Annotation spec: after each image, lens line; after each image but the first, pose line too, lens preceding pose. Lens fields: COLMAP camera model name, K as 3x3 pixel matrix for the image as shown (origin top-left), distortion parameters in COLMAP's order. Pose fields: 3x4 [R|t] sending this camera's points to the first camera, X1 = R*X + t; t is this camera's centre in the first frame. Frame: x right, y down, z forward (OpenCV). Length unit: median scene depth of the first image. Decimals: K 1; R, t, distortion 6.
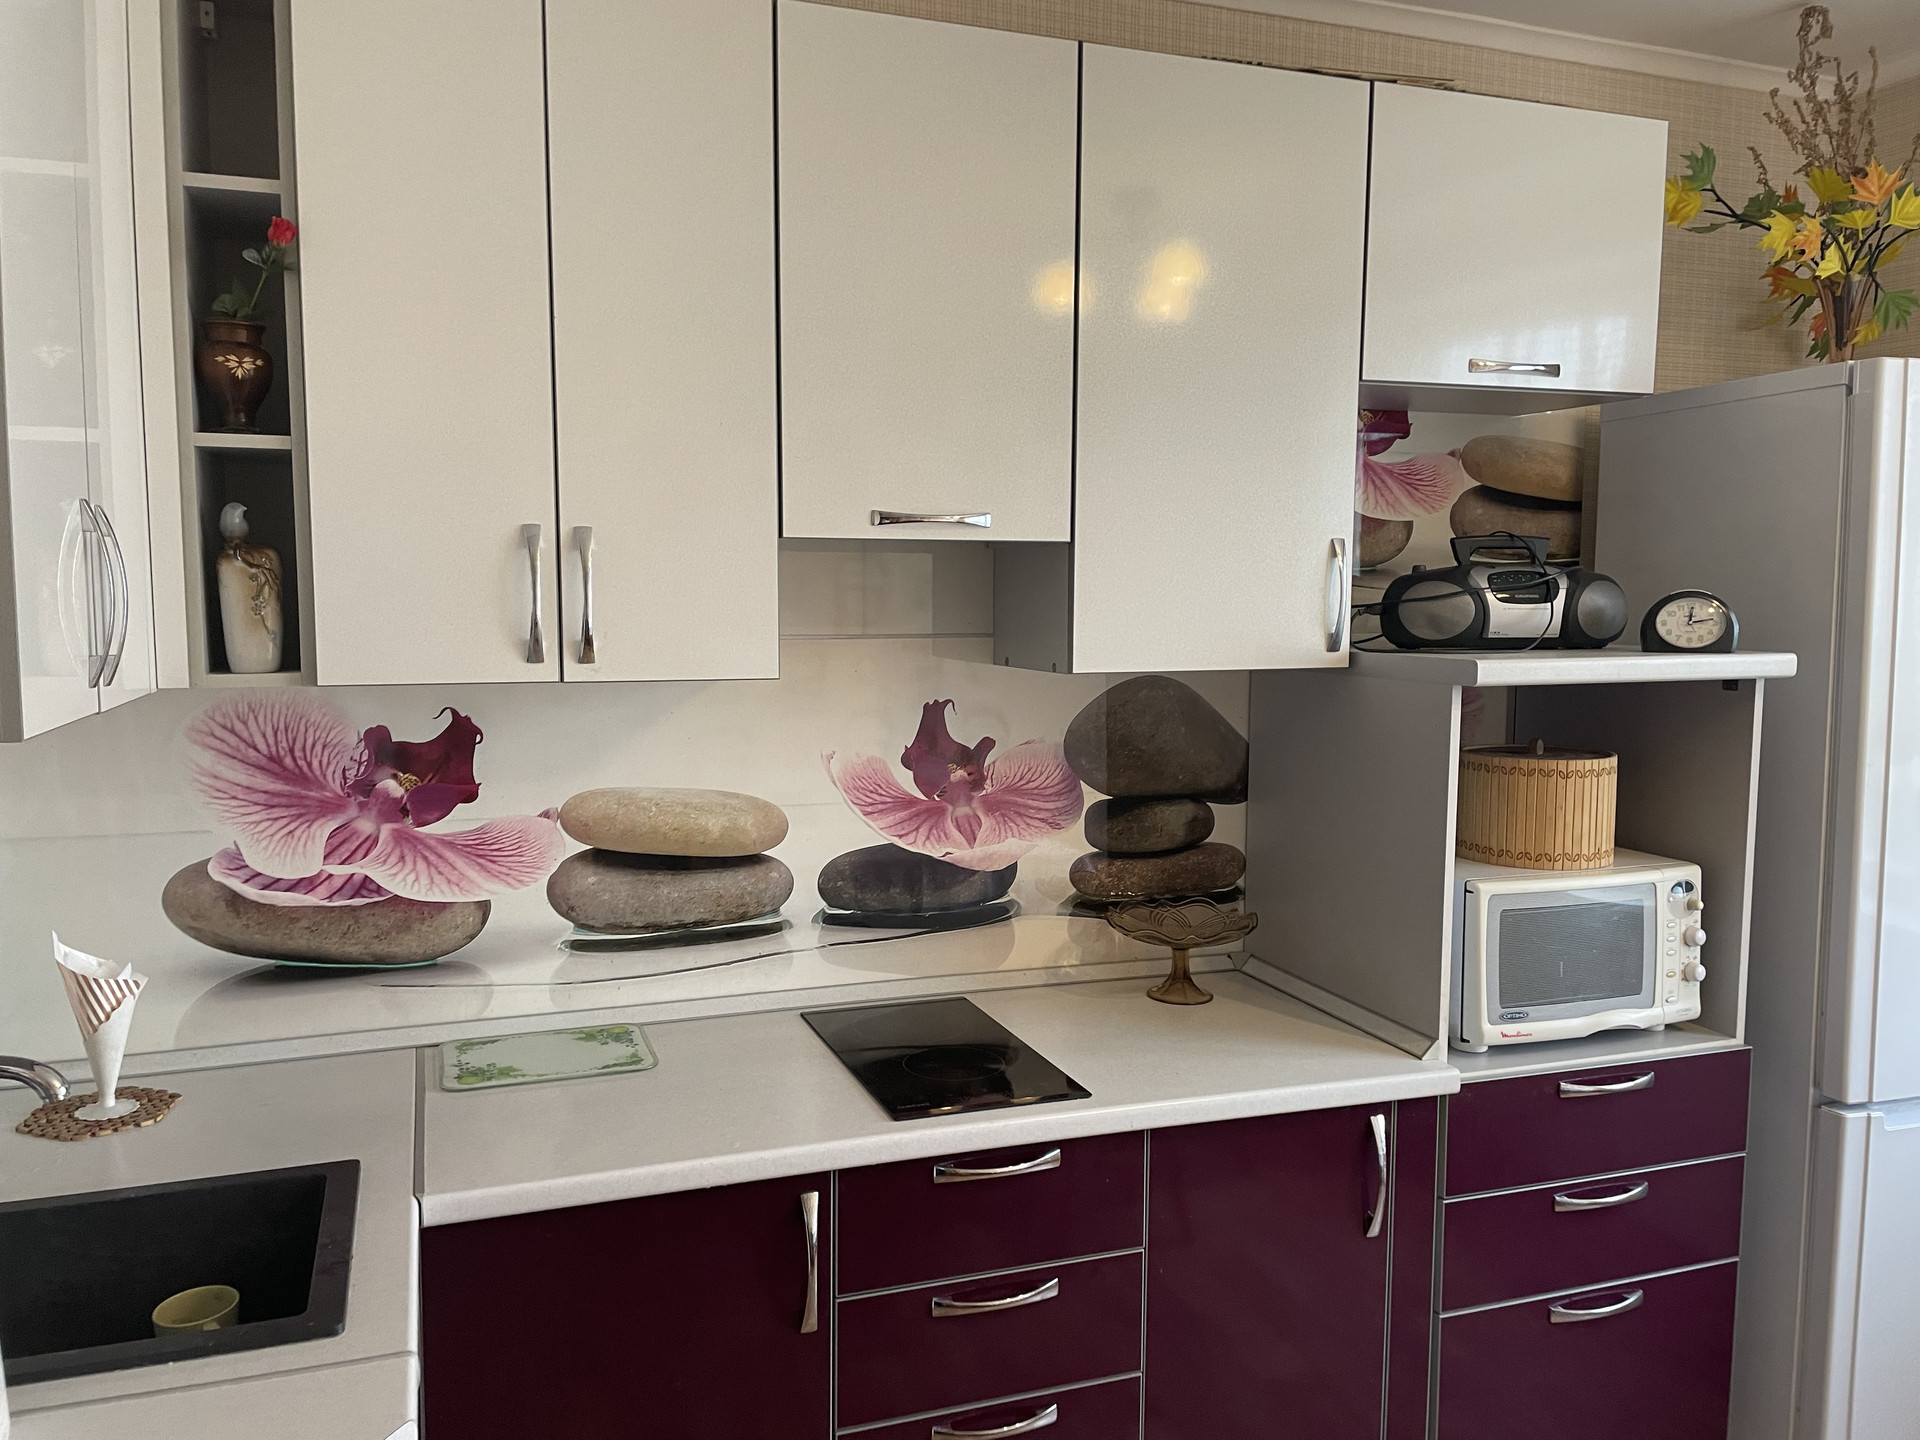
lens RADIAL K [[1458.5, 0, 960.0], [0, 1458.5, 720.0], [0, 0, 1]] dist [0.106637, -0.135190]
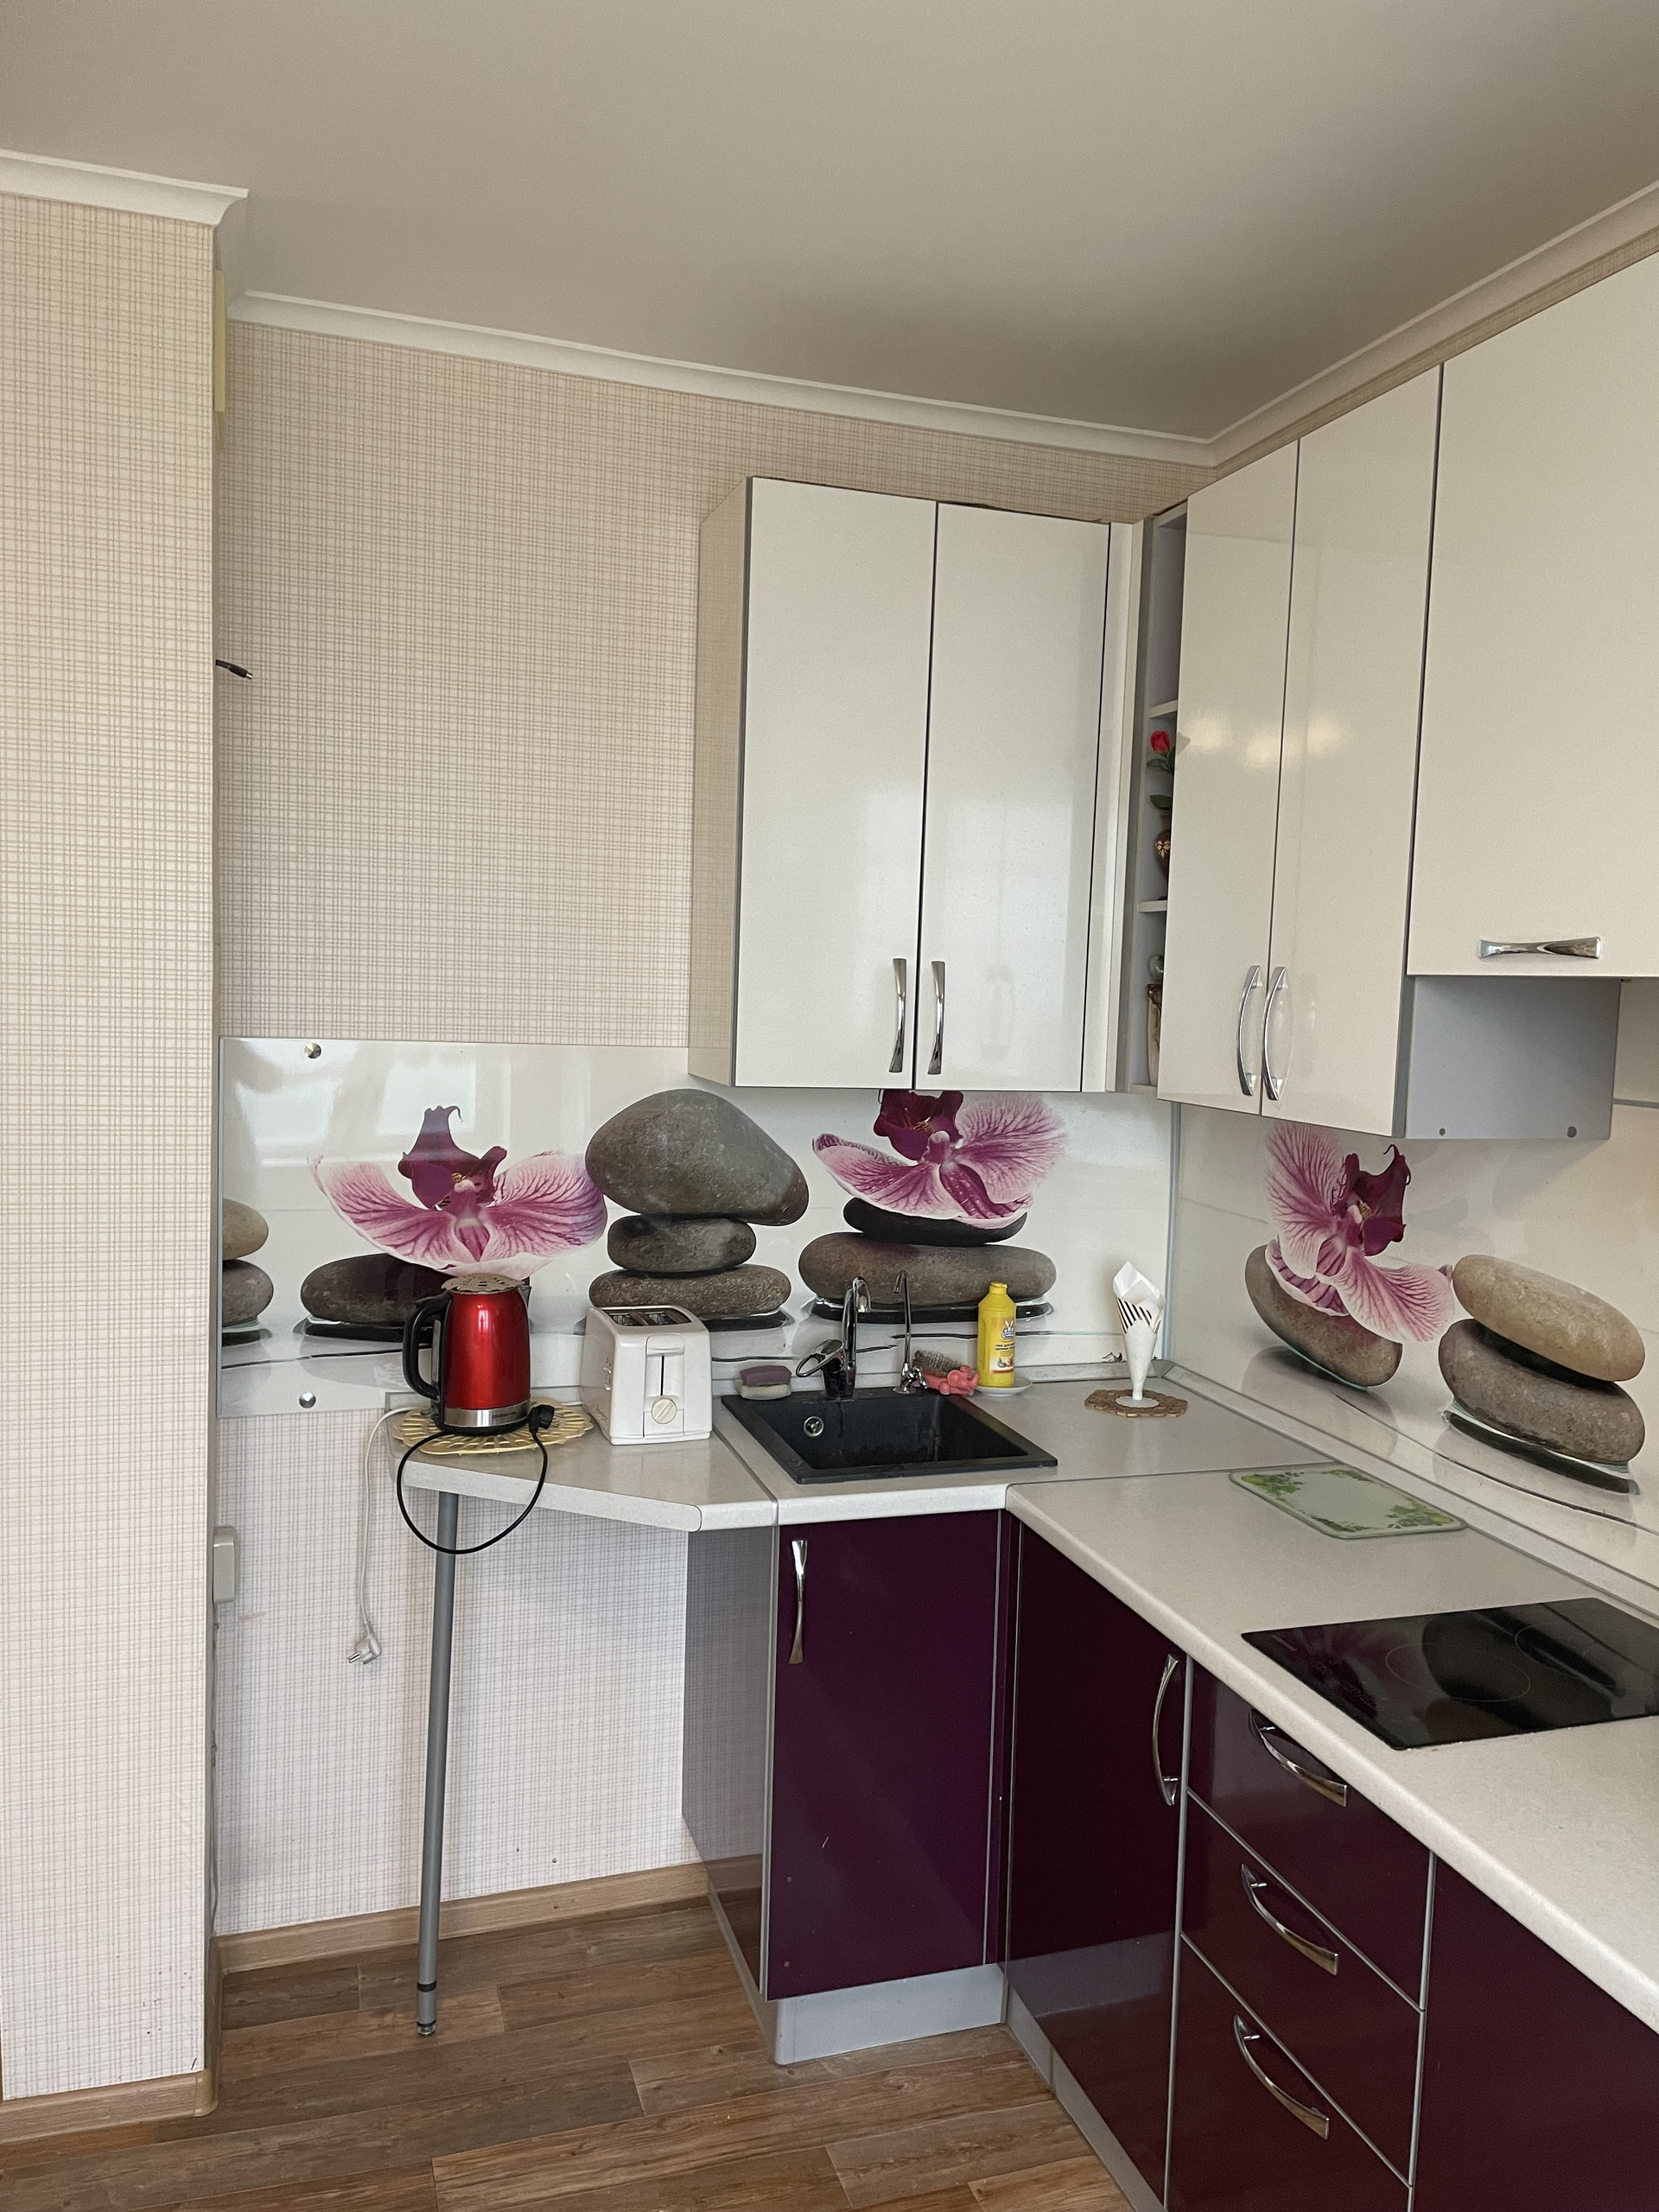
lens RADIAL K [[1680.3, 0, 849.1], [0, 1680.3, 1108.1], [0, 0, 1]] dist [0.038005, -0.001877]
pose [[-0.032716, 0.072027, -0.996866, 1.096355], [-0.131149, 0.988466, 0.075724, -0.096593], [0.990823, 0.133215, -0.022892, 0.868648]]
